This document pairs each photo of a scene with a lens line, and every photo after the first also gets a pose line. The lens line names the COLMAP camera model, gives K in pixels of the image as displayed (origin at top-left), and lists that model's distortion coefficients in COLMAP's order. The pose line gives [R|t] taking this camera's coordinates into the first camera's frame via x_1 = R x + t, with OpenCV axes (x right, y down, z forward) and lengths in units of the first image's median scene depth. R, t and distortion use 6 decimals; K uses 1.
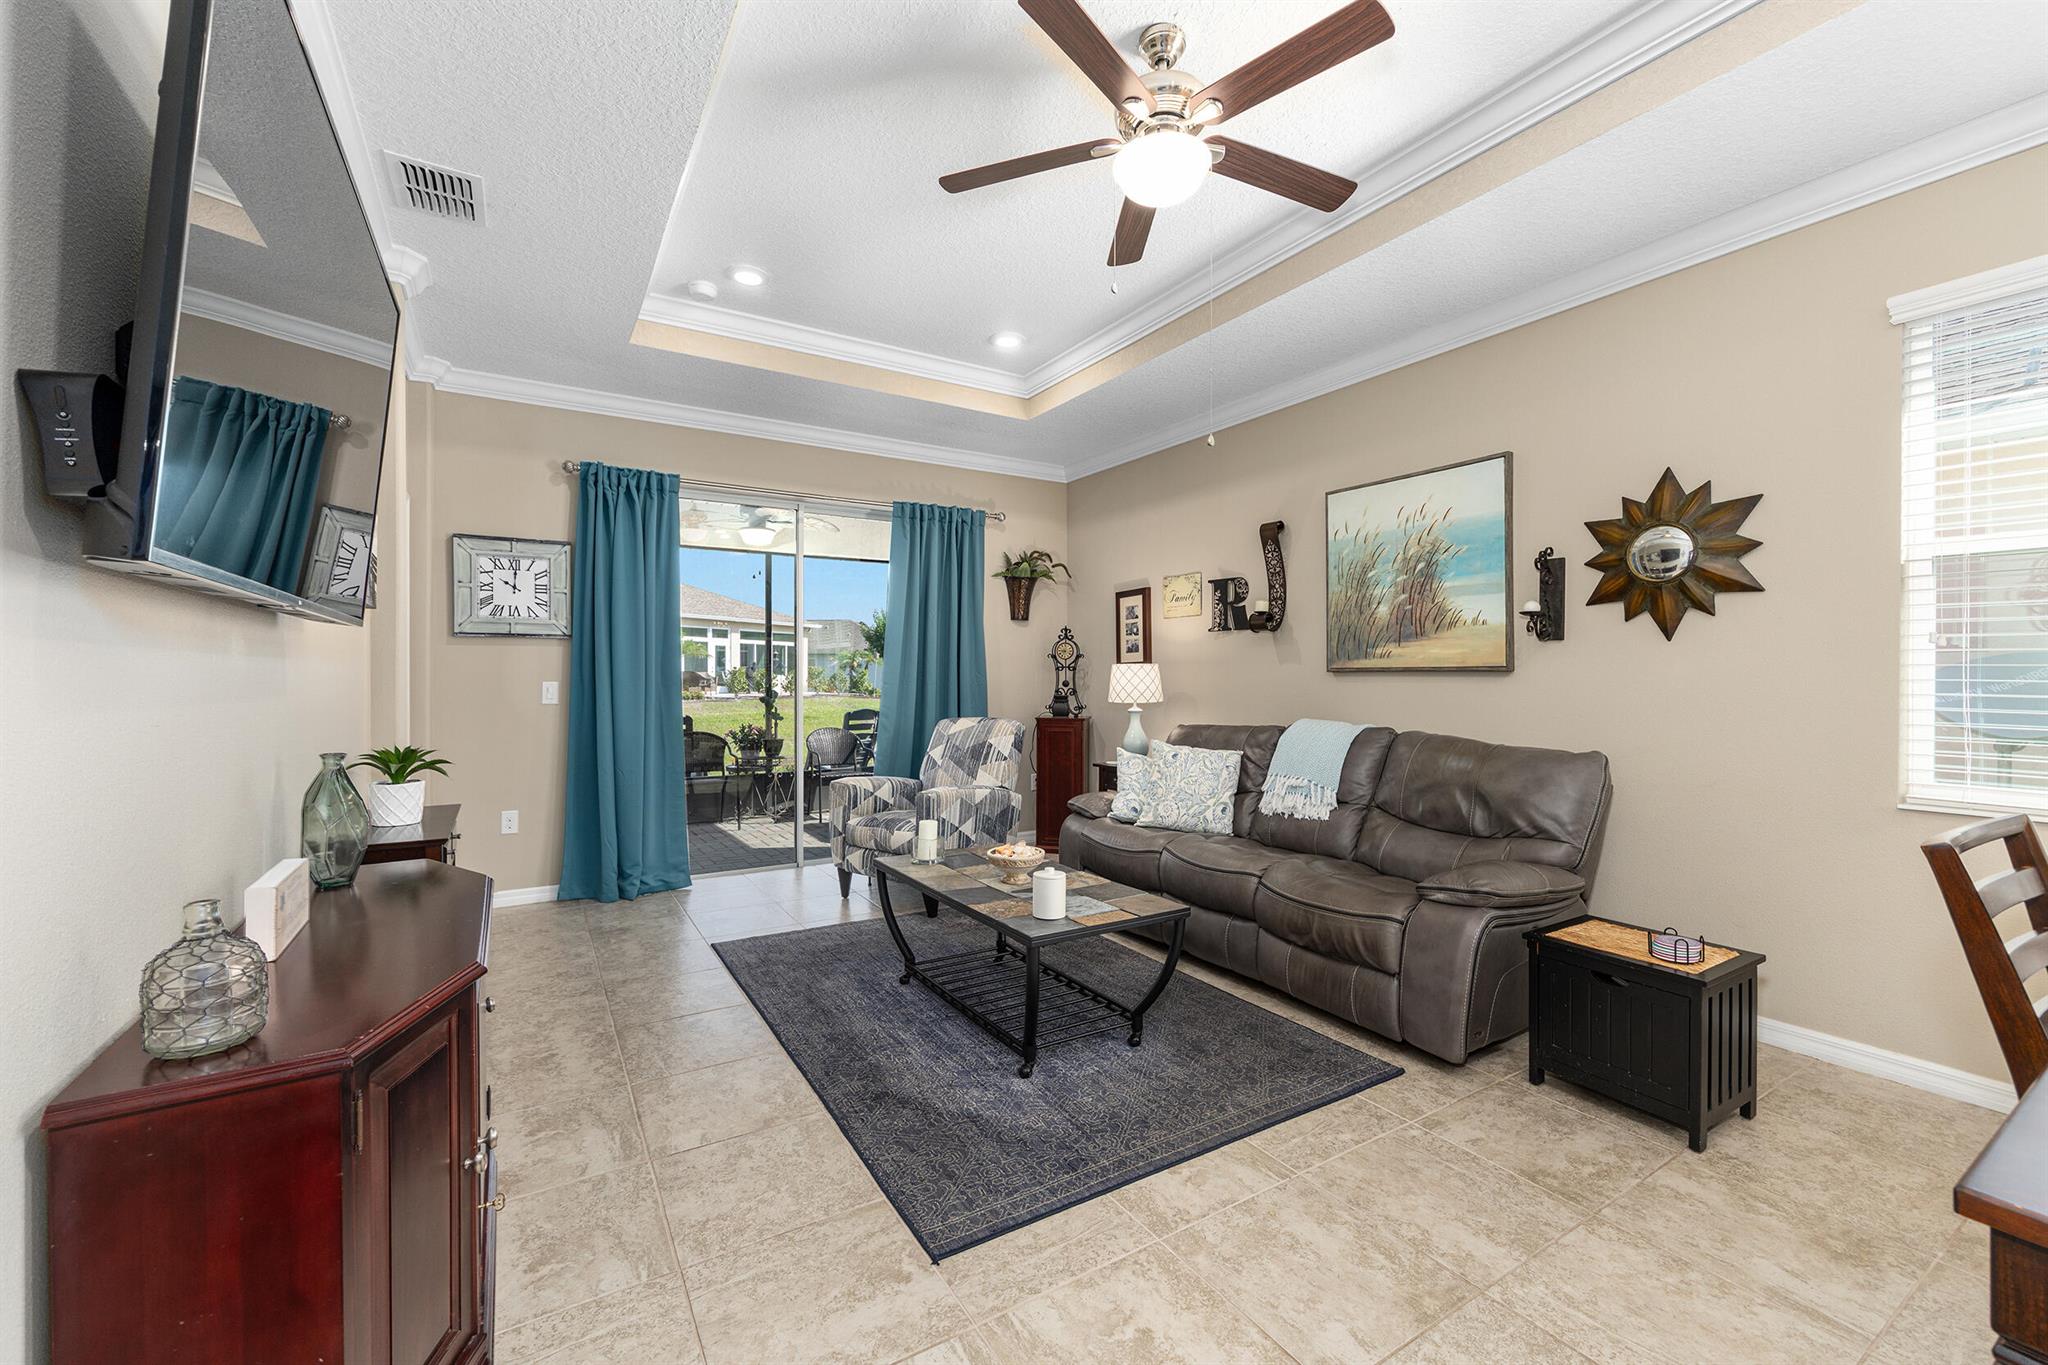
lens RADIAL K [[822.5, 0, 1031.7], [0, 822.5, 678.0], [0, 0, 1]] dist [-0.001725, 0.000314]
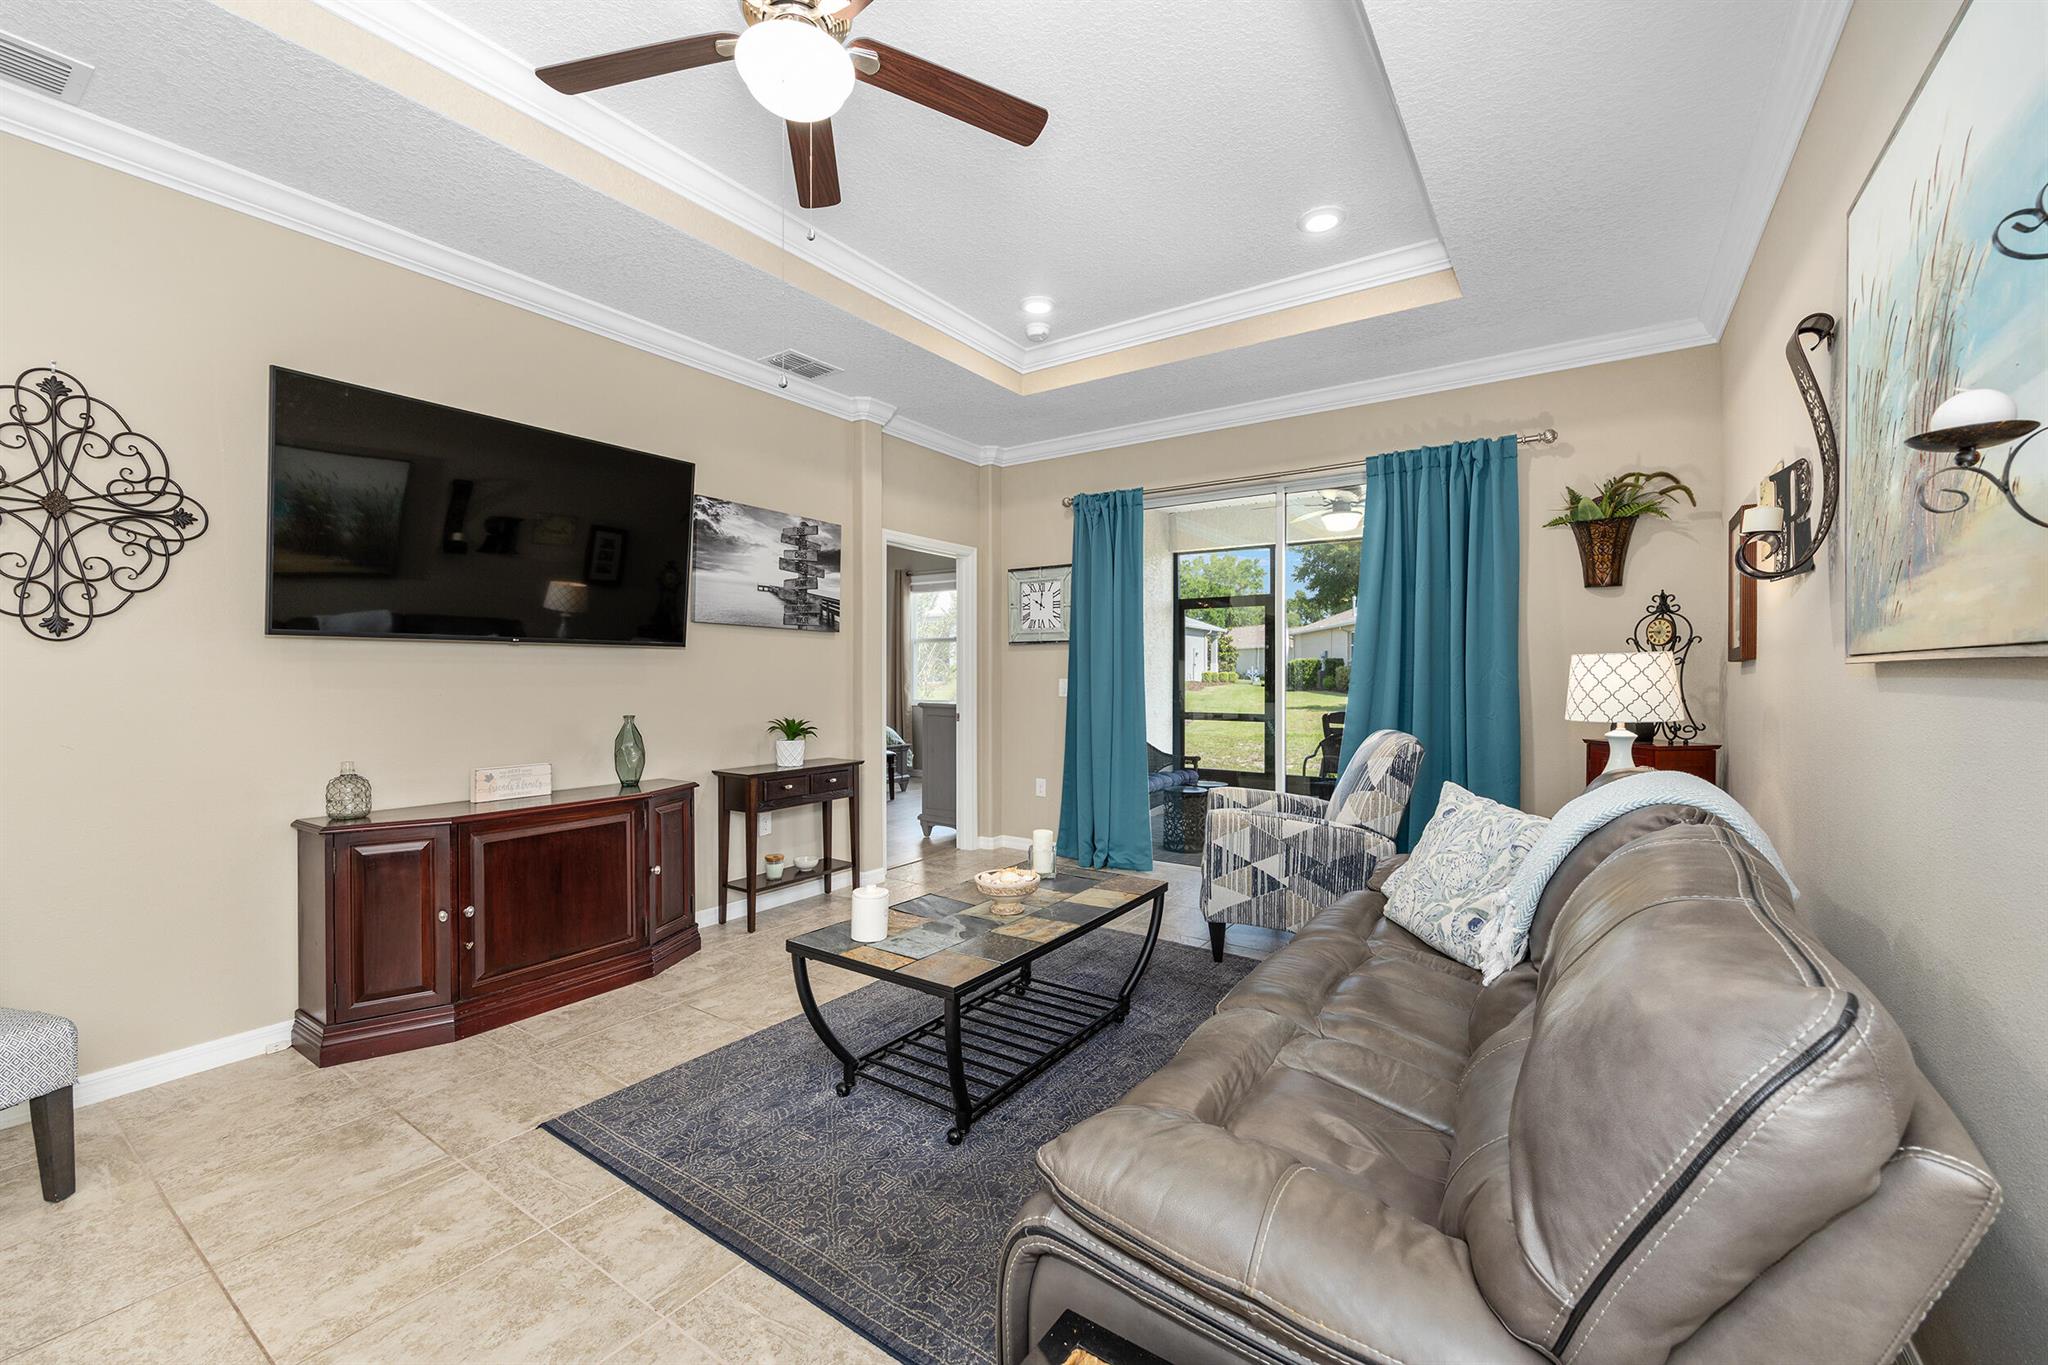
lens RADIAL K [[822.5, 0, 1031.7], [0, 822.5, 678.0], [0, 0, 1]] dist [-0.001725, 0.000314]
pose [[0.409300, 0.004508, -0.912389, 0.529496], [-0.001763, 0.999990, 0.004150, -0.001548], [0.912398, -0.000090, 0.409304, 0.451298]]
